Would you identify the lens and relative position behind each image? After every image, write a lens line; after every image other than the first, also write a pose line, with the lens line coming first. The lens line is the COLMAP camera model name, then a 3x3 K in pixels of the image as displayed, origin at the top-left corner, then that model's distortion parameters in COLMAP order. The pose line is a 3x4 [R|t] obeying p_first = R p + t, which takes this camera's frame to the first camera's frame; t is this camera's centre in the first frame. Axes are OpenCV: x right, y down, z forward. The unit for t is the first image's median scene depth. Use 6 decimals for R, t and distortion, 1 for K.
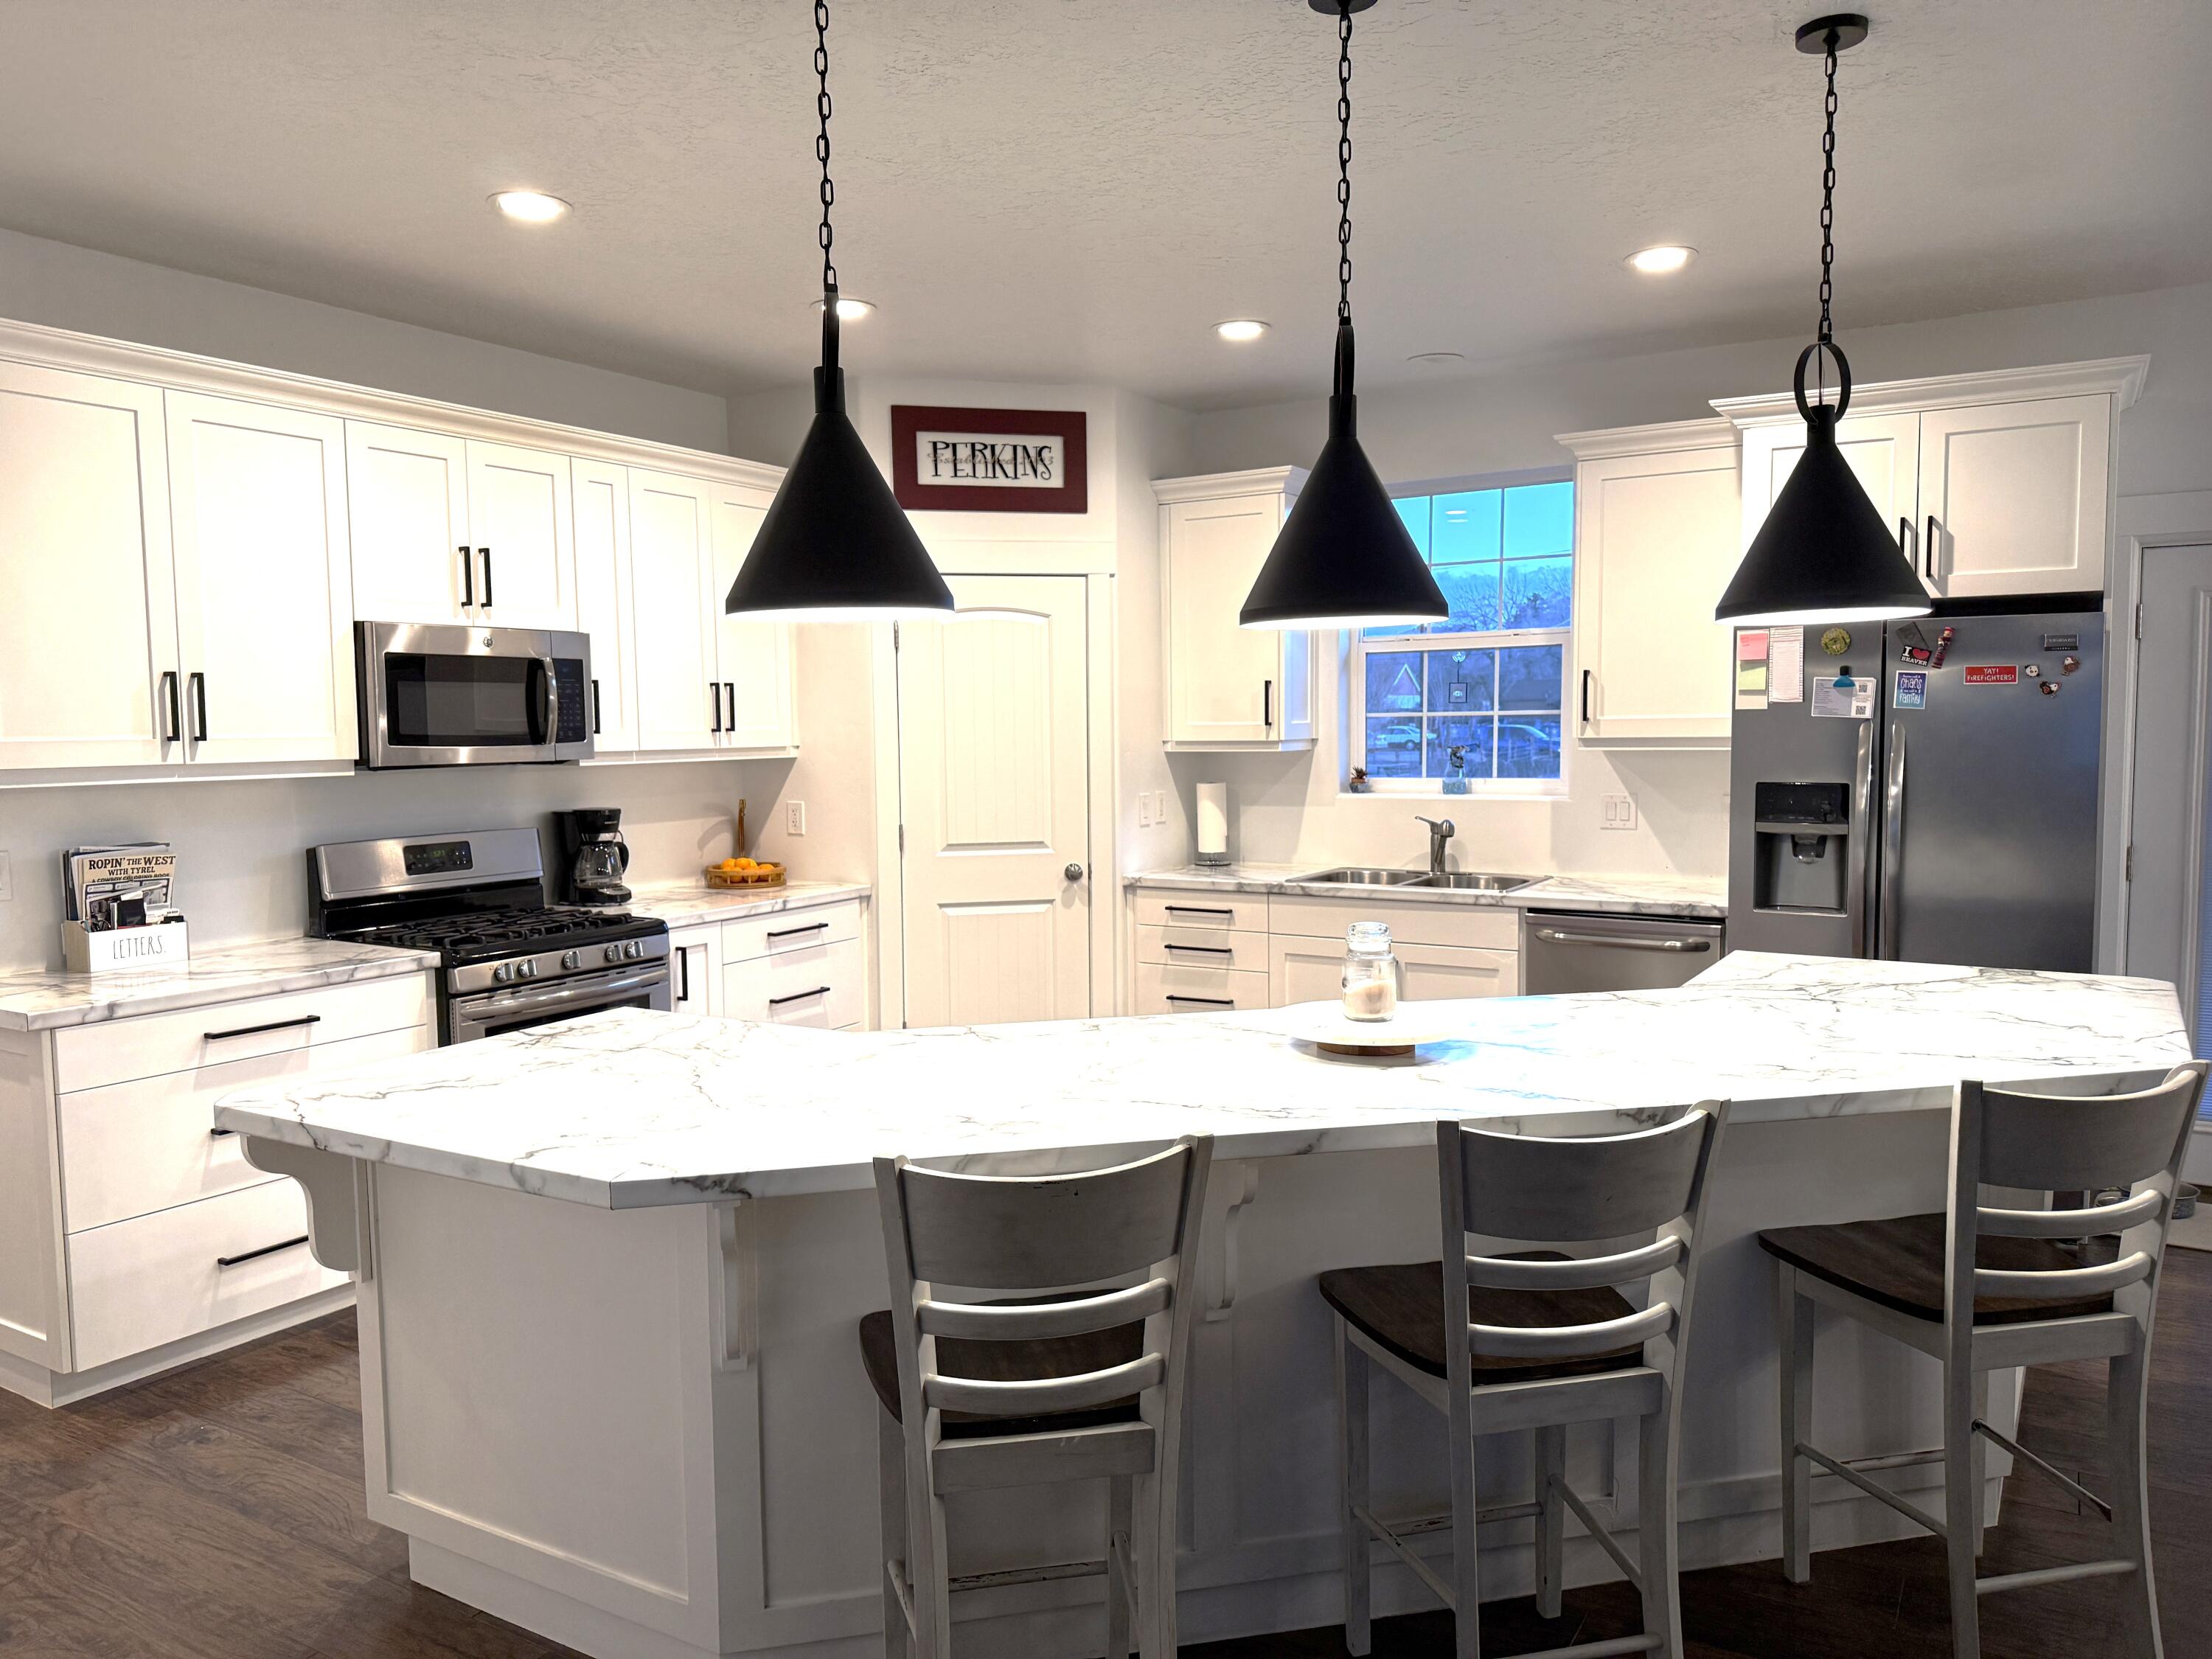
lens RADIAL K [[1587.3, 0, 1105.2], [0, 1587.3, 848.8], [0, 0, 1]] dist [0.070459, -0.062280]
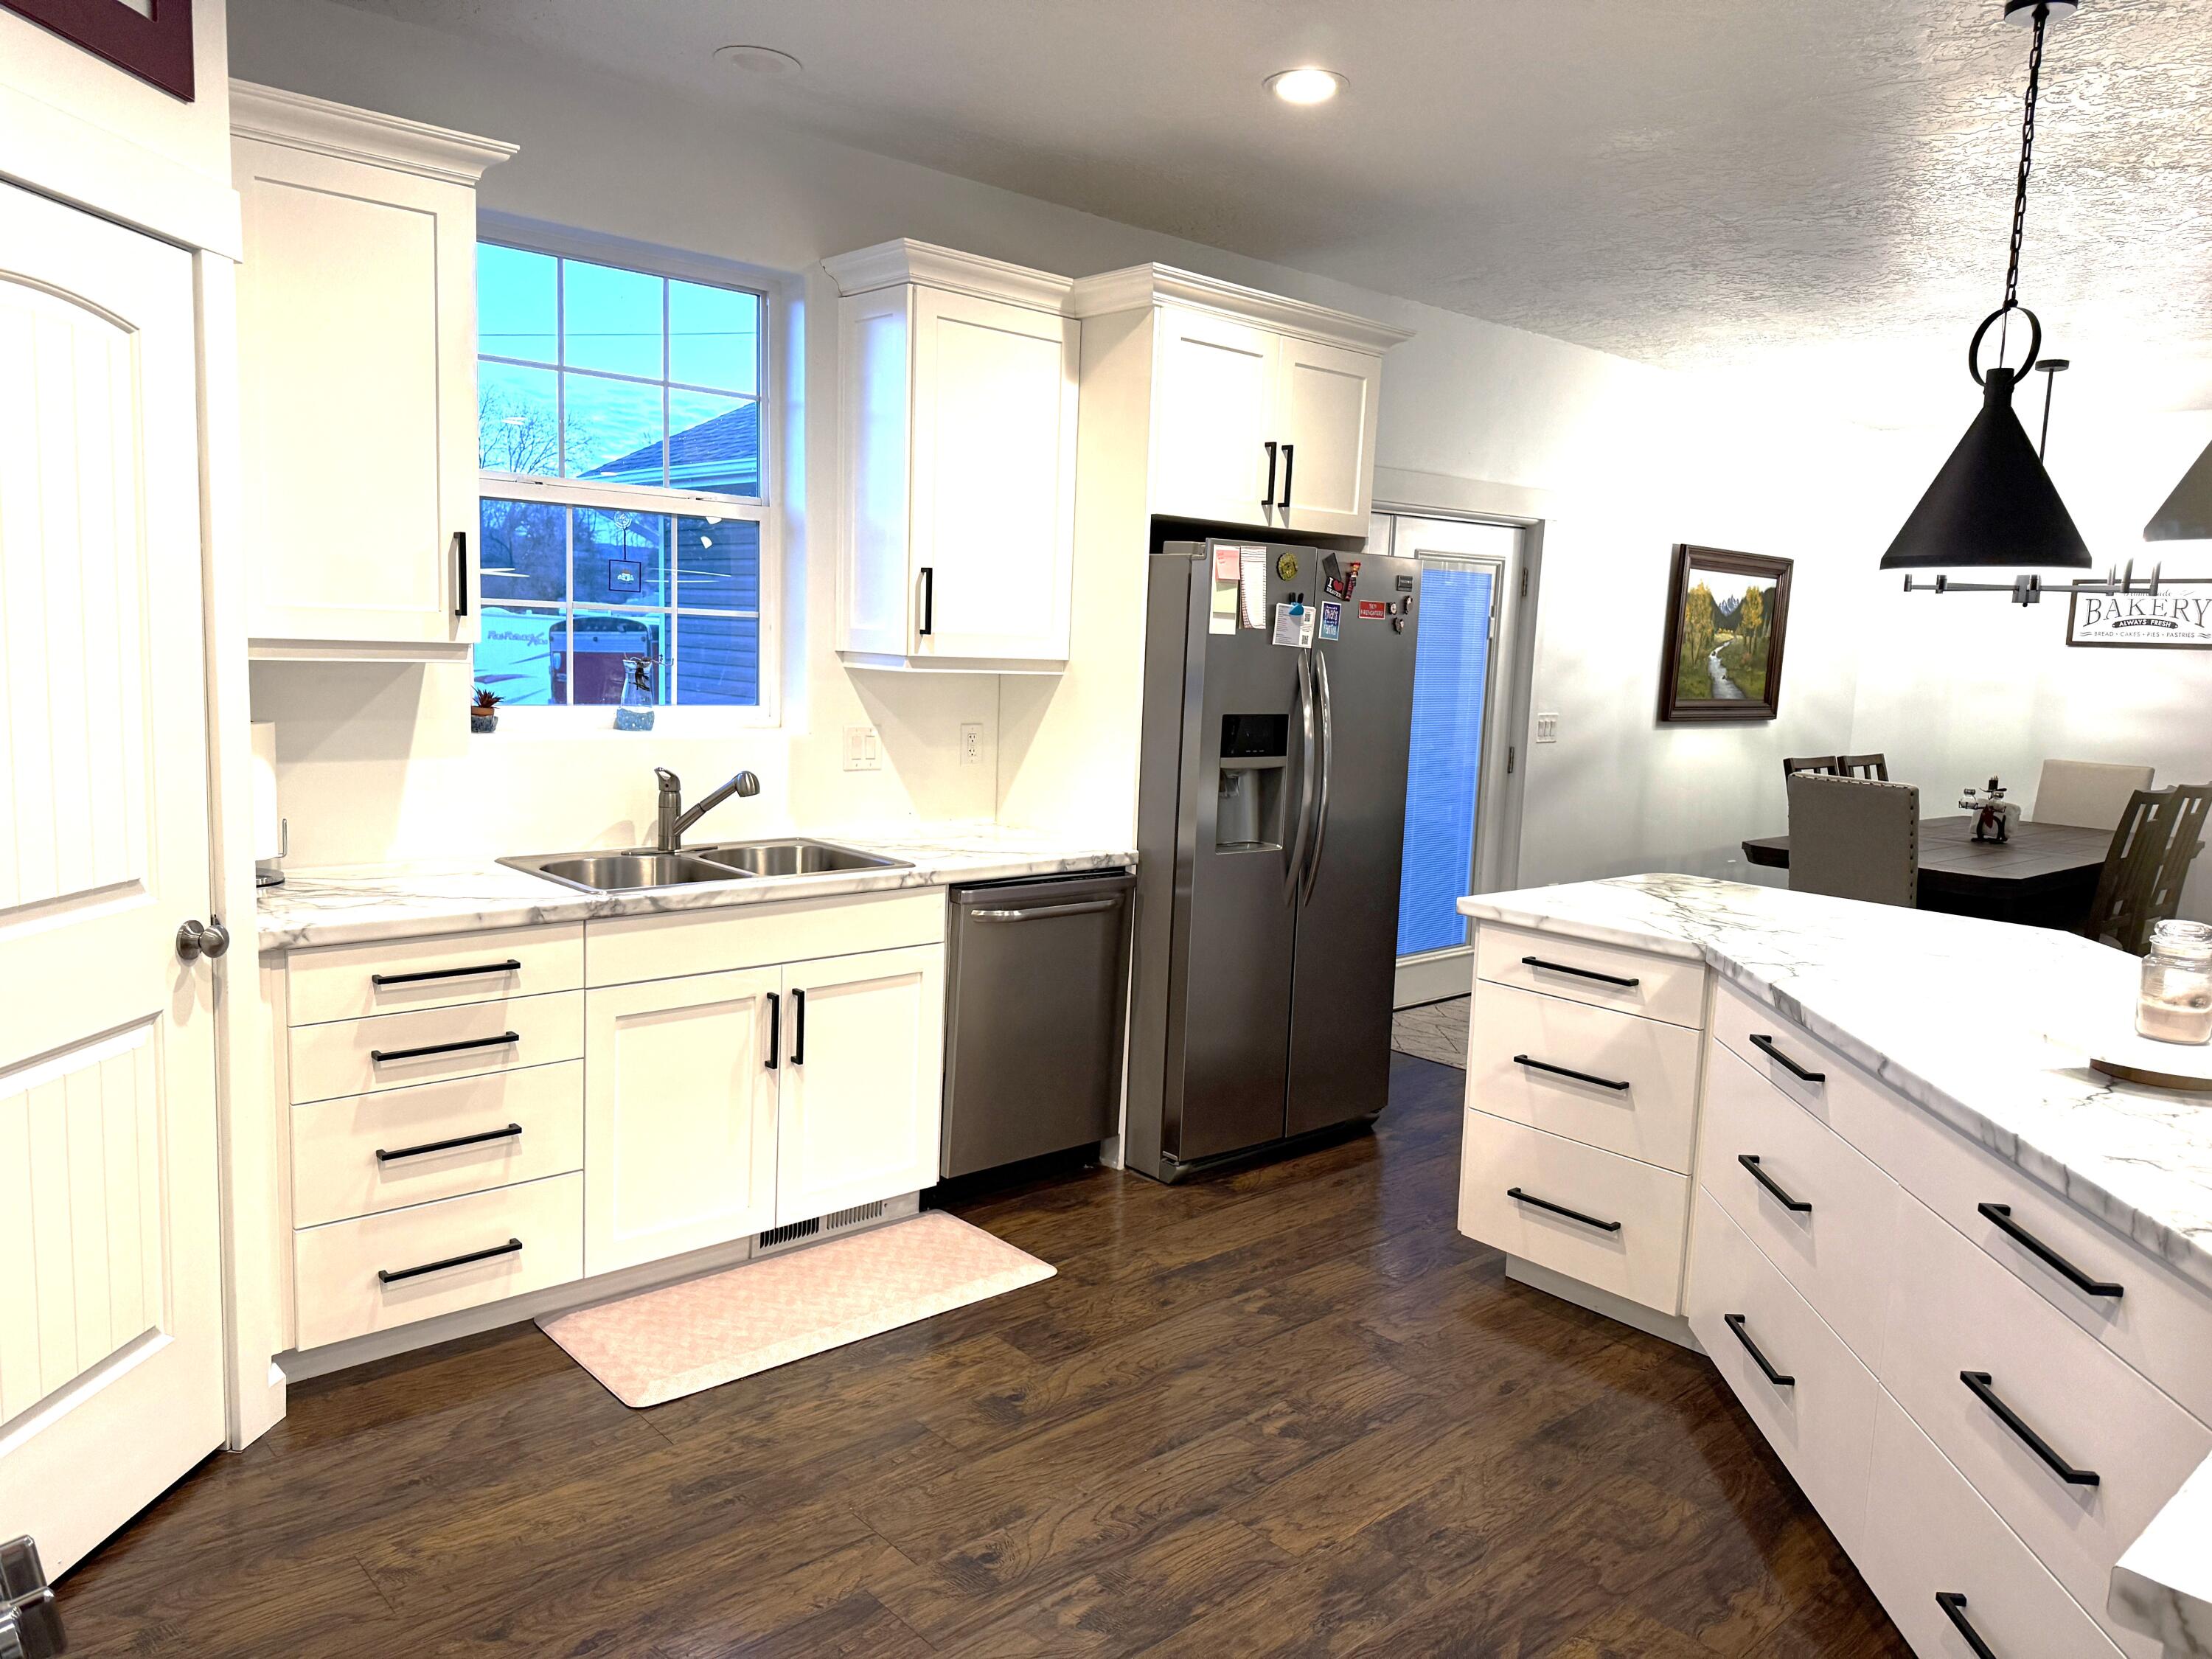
lens RADIAL K [[1587.3, 0, 1159.5], [0, 1587.3, 827.9], [0, 0, 1]] dist [0.070459, -0.062280]
pose [[0.256414, -0.093968, 0.961988, -0.452970], [0.037090, 0.995487, 0.087354, -0.053982], [-0.965855, 0.013281, 0.258742, 0.756672]]
